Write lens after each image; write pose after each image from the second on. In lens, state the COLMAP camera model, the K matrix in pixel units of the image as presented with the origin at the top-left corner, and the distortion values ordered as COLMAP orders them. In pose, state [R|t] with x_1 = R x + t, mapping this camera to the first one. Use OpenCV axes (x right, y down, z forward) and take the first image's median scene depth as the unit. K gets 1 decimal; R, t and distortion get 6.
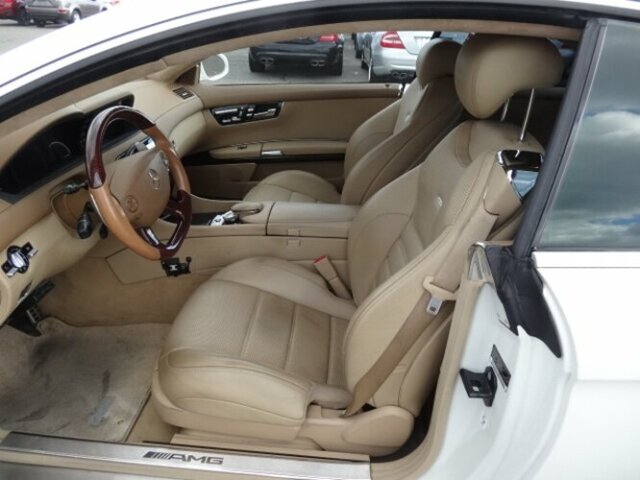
lens RADIAL K [[468.1, 0, 320.0], [0, 468.1, 240.0], [0, 0, 1]] dist [-0.001853, -0.000074]
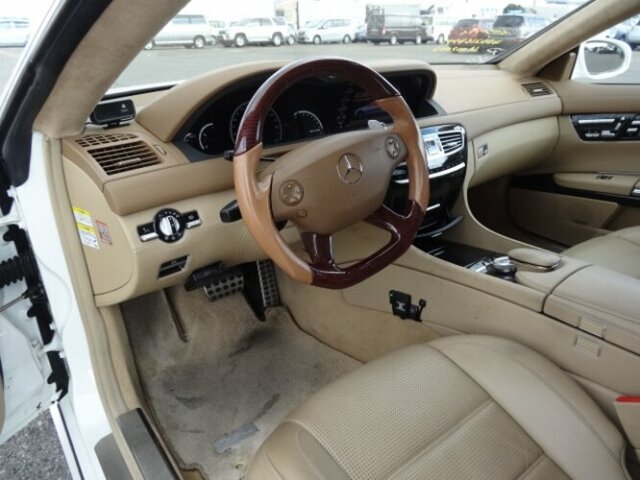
lens RADIAL K [[468.1, 0, 320.0], [0, 468.1, 240.0], [0, 0, 1]] dist [-0.001853, -0.000074]
pose [[0.660865, 0.272466, -0.699300, 0.077419], [-0.312298, 0.947107, 0.073885, -0.049674], [0.682442, 0.169562, 0.711000, 0.371188]]
